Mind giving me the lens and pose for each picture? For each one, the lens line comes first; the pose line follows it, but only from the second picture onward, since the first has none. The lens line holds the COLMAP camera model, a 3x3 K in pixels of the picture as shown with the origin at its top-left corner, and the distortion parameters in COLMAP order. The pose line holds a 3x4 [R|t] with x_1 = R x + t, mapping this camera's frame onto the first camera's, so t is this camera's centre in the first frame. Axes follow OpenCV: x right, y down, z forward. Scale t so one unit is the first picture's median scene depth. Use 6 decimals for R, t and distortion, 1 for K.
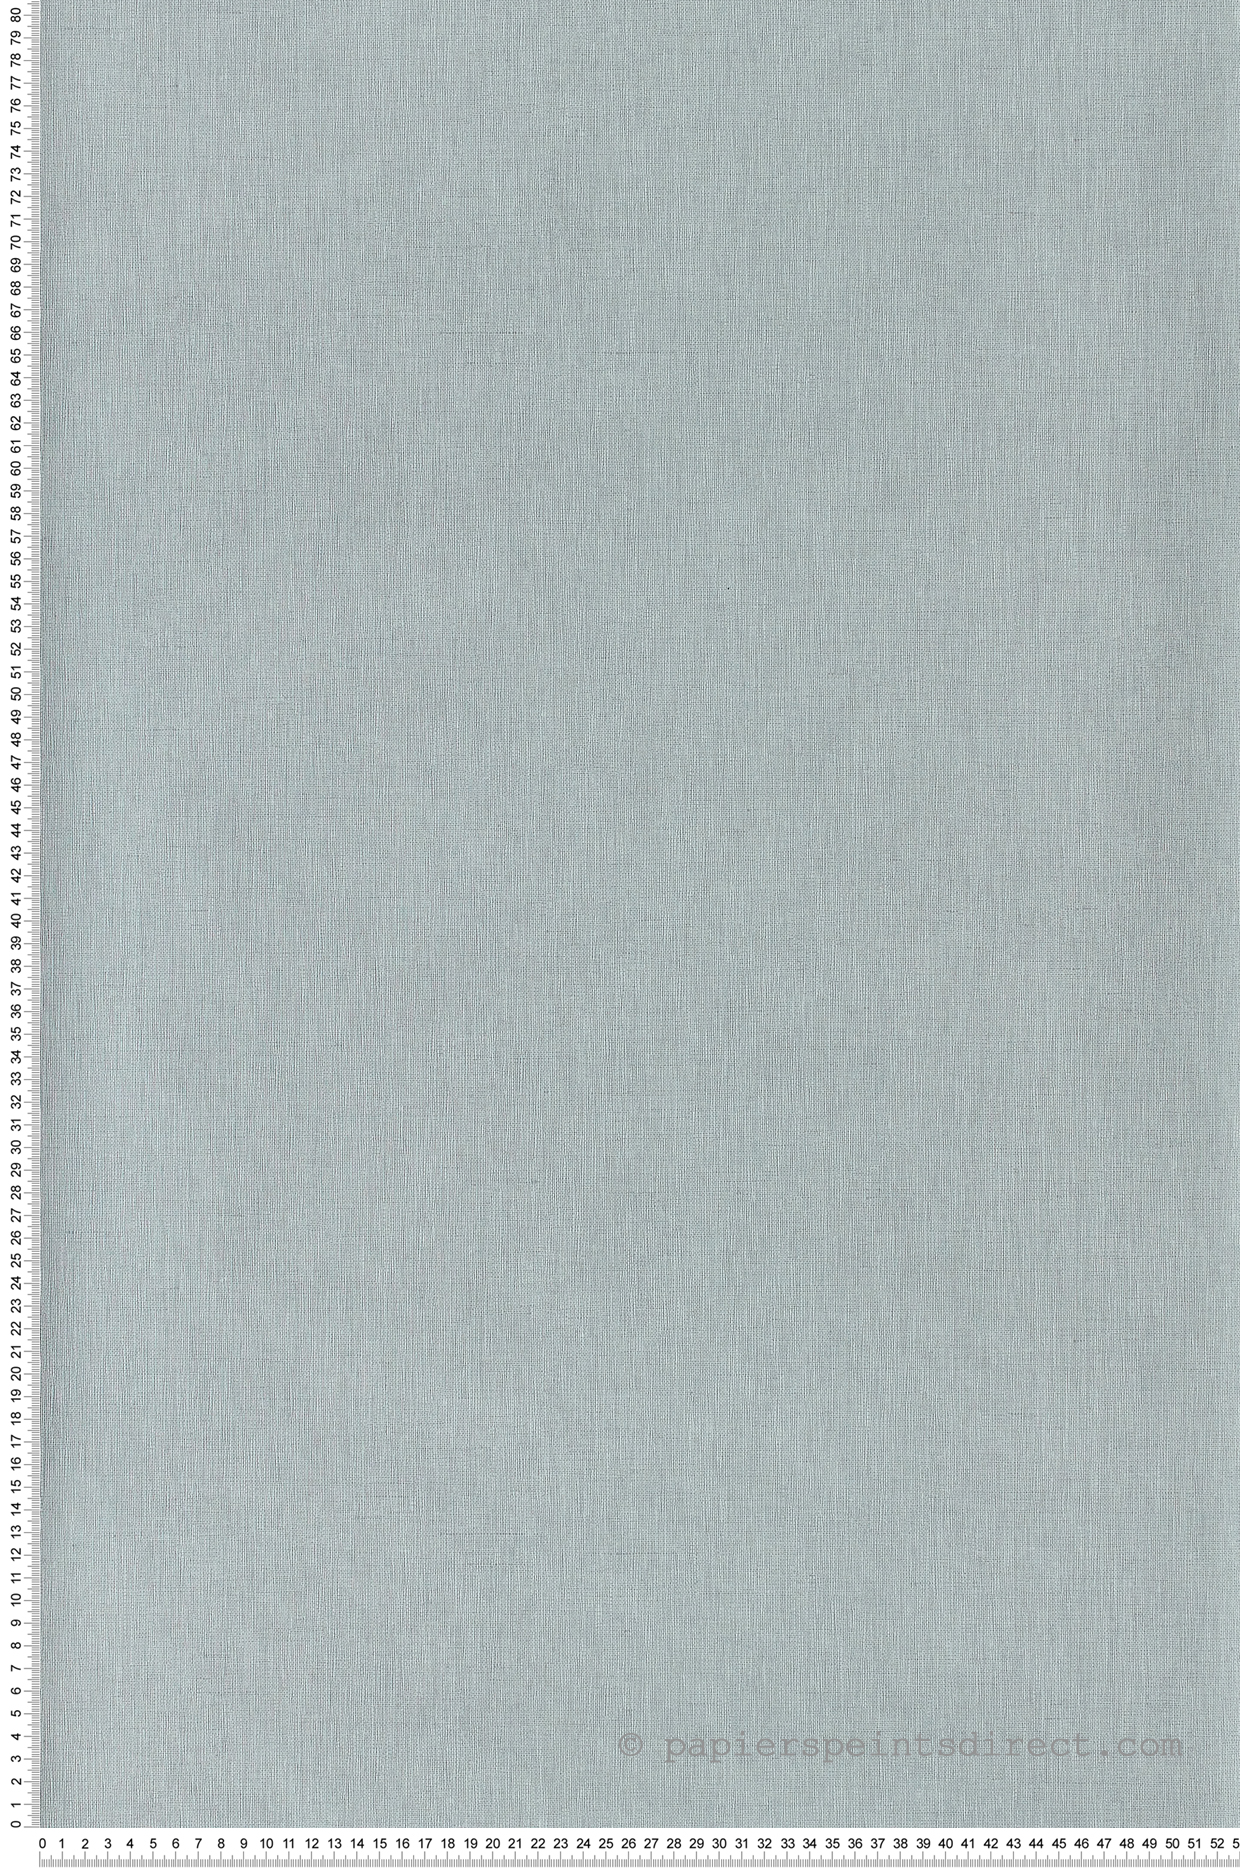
lens RADIAL K [[3218.5, 0, 620.0], [0, 3218.5, 934.0], [0, 0, 1]] dist [0.004049, 0.099610]
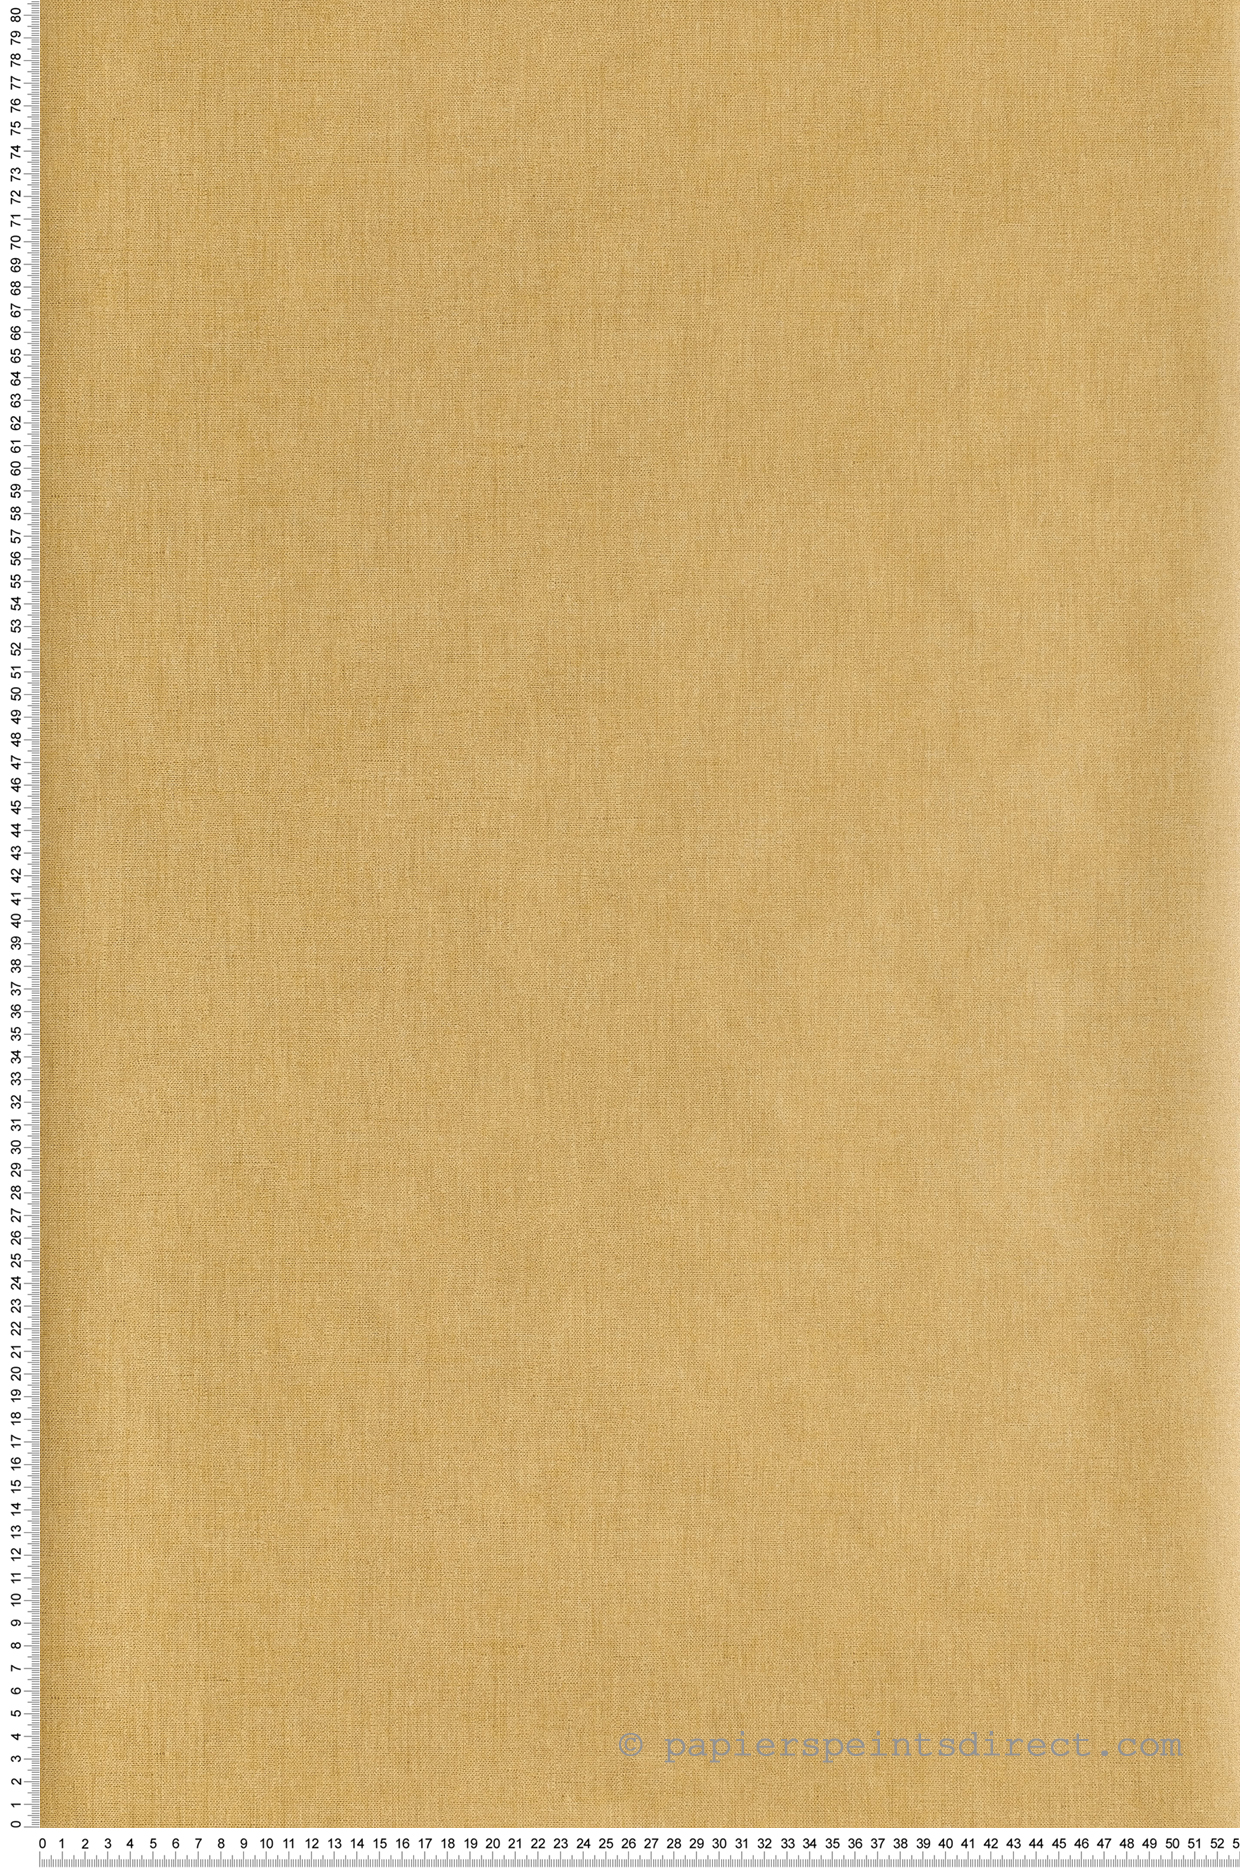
lens RADIAL K [[3218.5, 0, 620.0], [0, 3218.5, 934.0], [0, 0, 1]] dist [0.004049, 0.099610]
pose [[1.000000, 0.000136, 0.000123, 0.004085], [-0.000136, 0.999993, -0.003629, 0.231730], [-0.000124, 0.003629, 0.999993, 0.001728]]
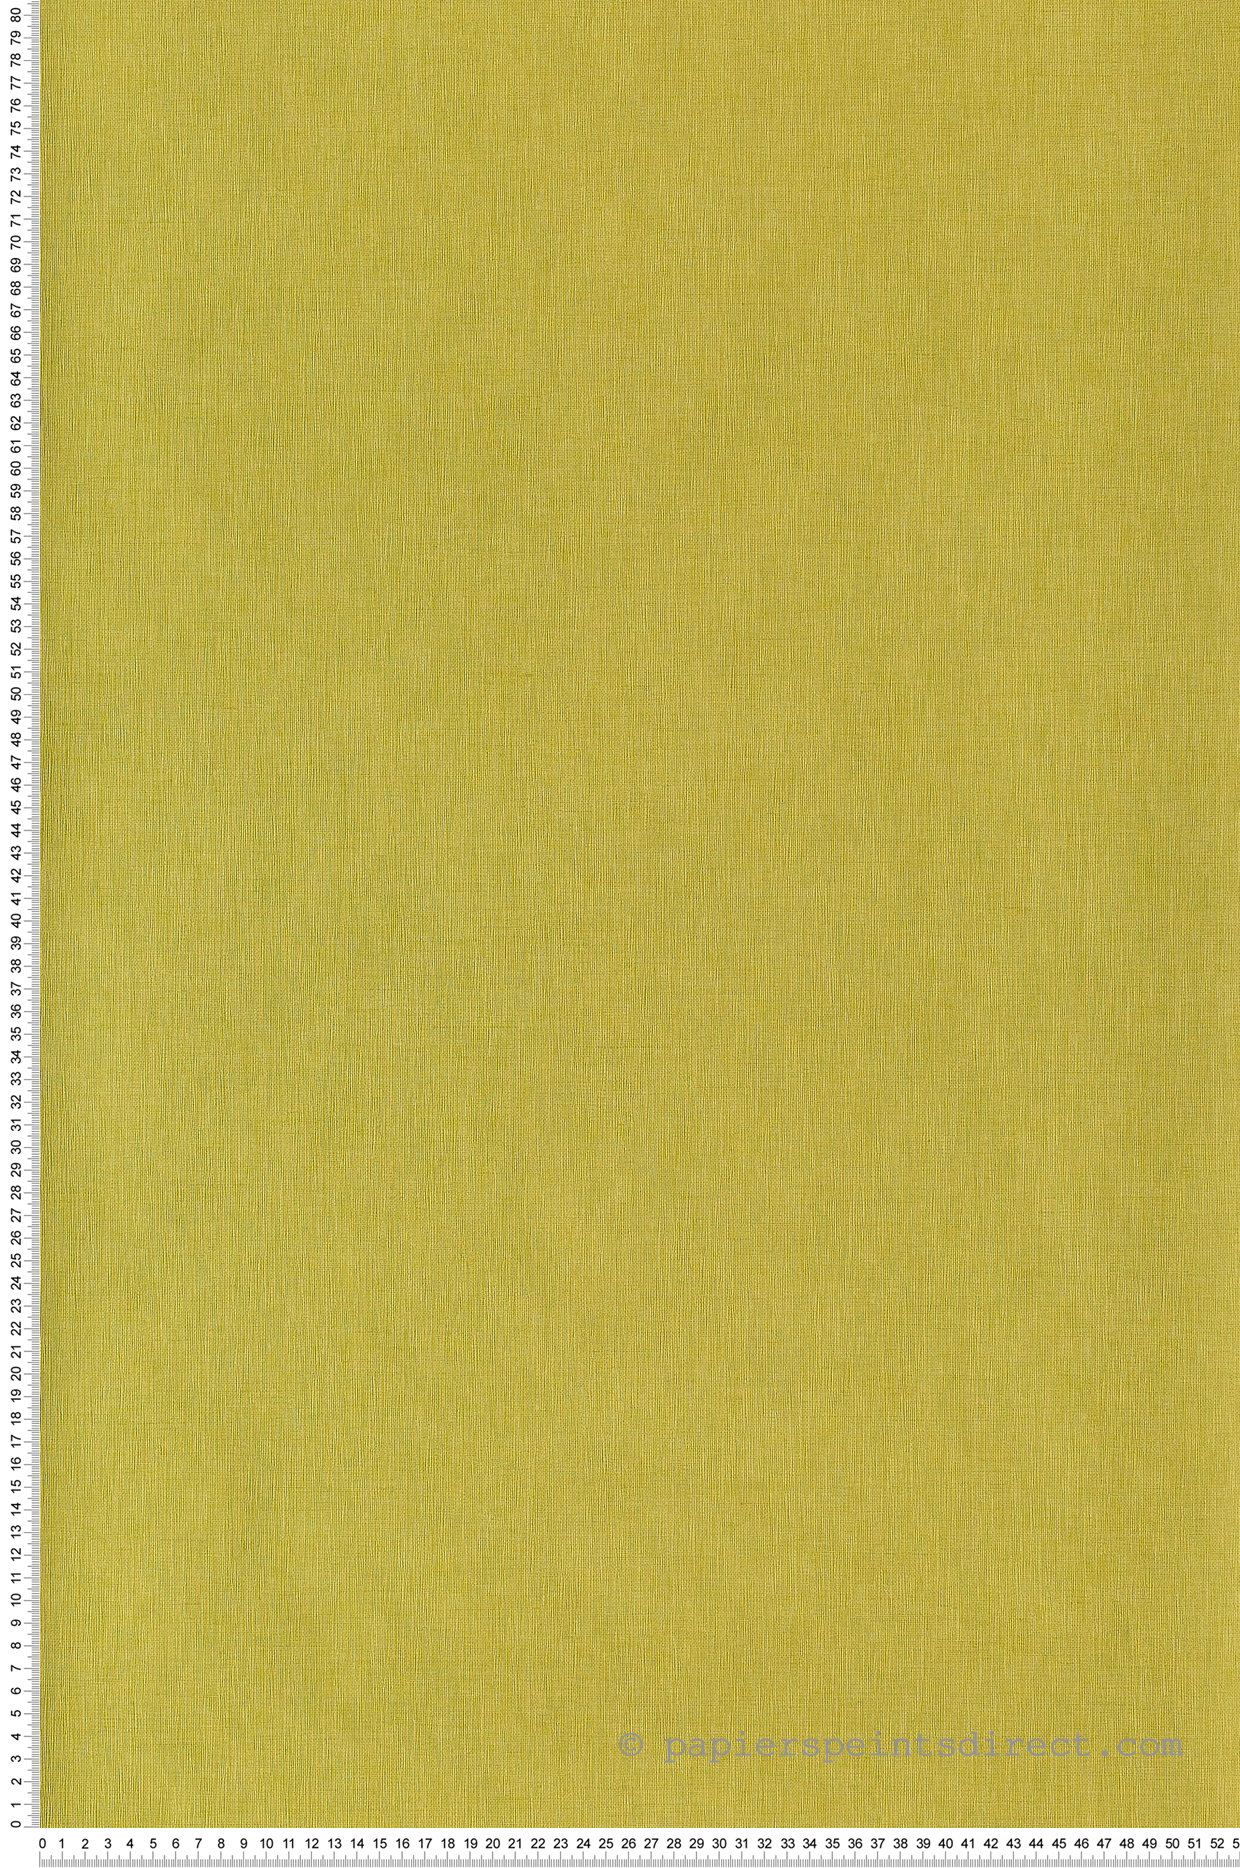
lens RADIAL K [[3218.5, 0, 620.0], [0, 3218.5, 934.0], [0, 0, 1]] dist [0.004049, 0.099610]
pose [[0.999997, 0.000919, -0.002195, 0.004067], [-0.000928, 0.999991, -0.004138, 0.161157], [0.002191, 0.004140, 0.999989, 0.001538]]
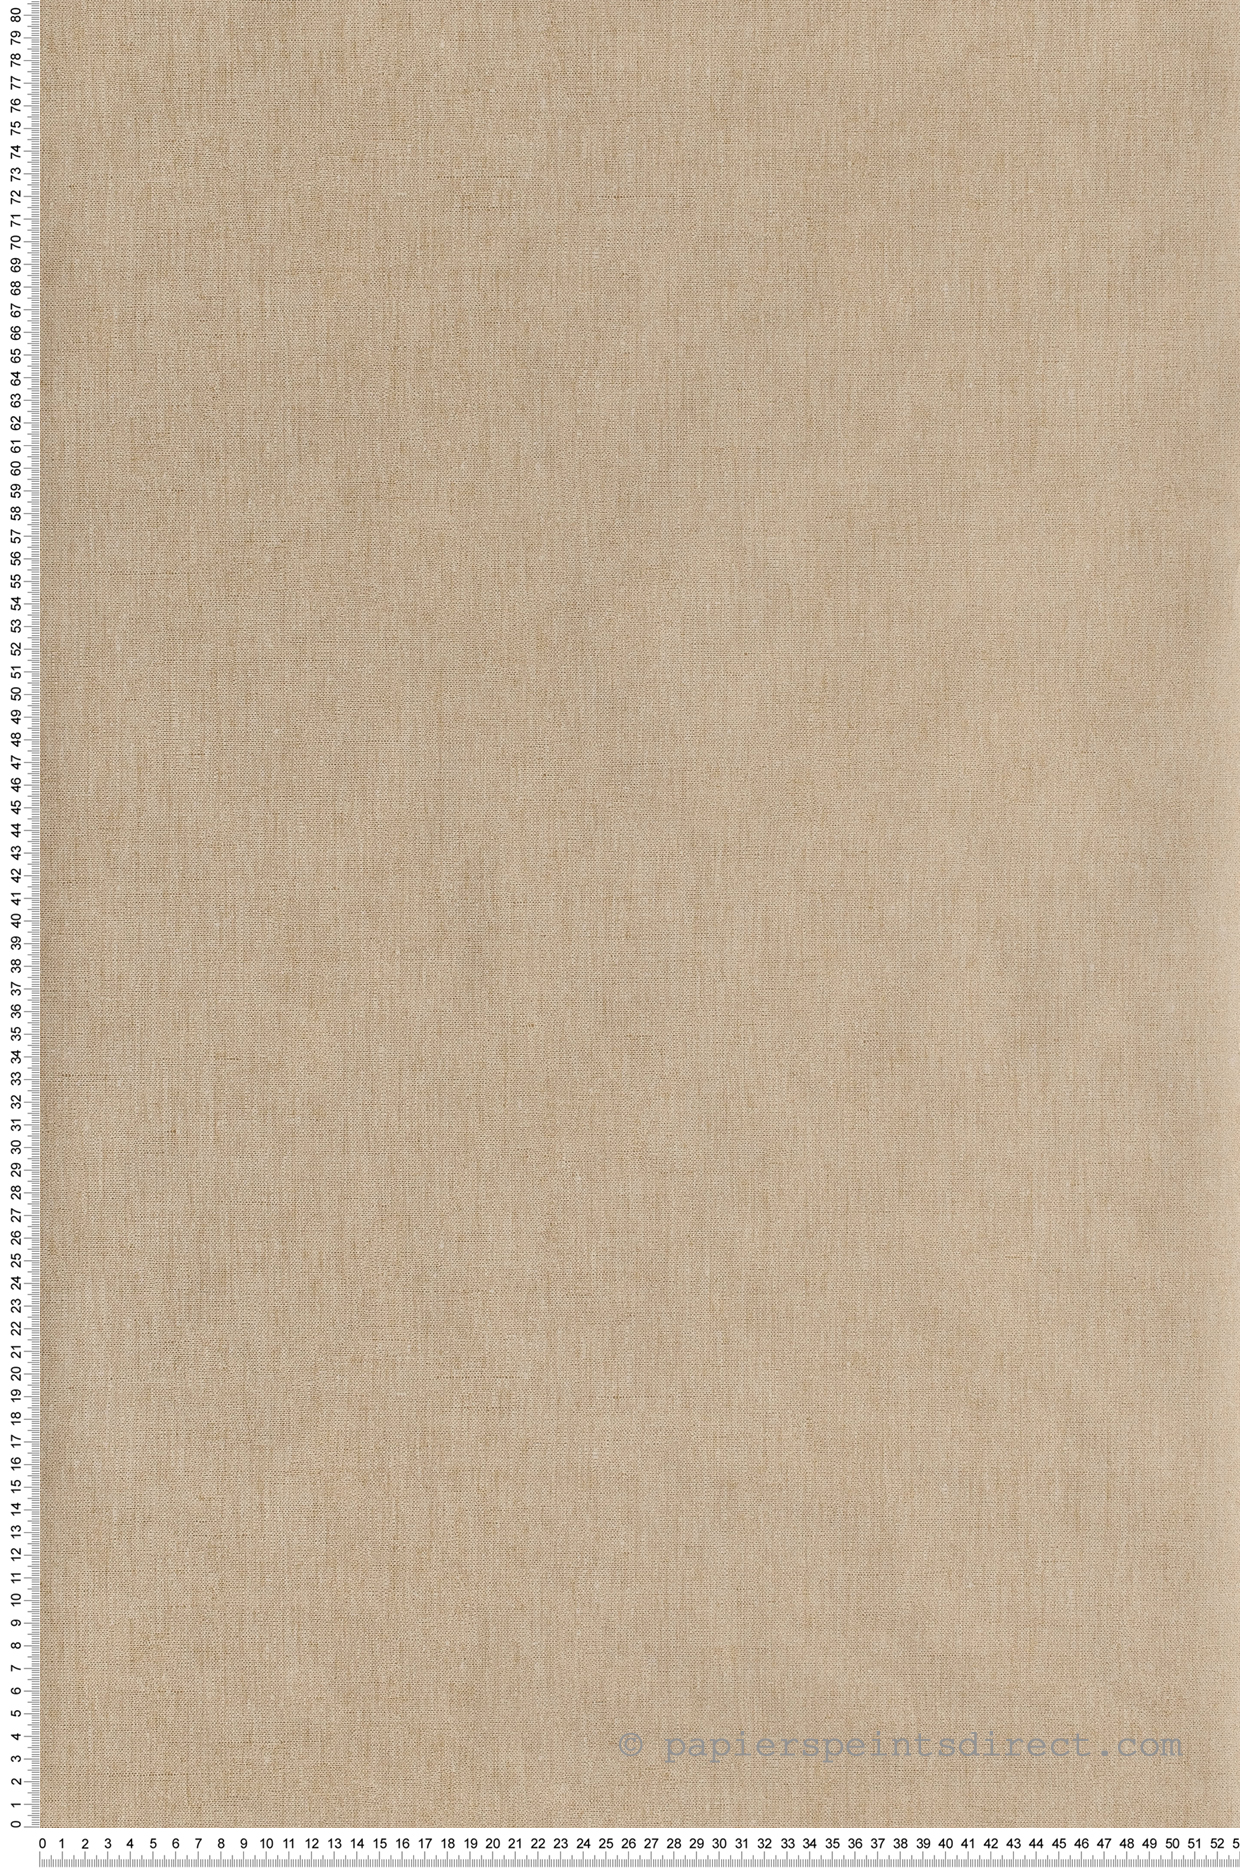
lens RADIAL K [[3221.3, 0, 618.0], [0, 3221.3, 856.7], [0, 0, 1]] dist [0.010812, 0.073099]
pose [[1.000000, 0.000615, 0.000173, 0.000047], [-0.000615, 0.999999, -0.000866, 0.025441], [-0.000173, 0.000865, 1.000000, -0.000324]]
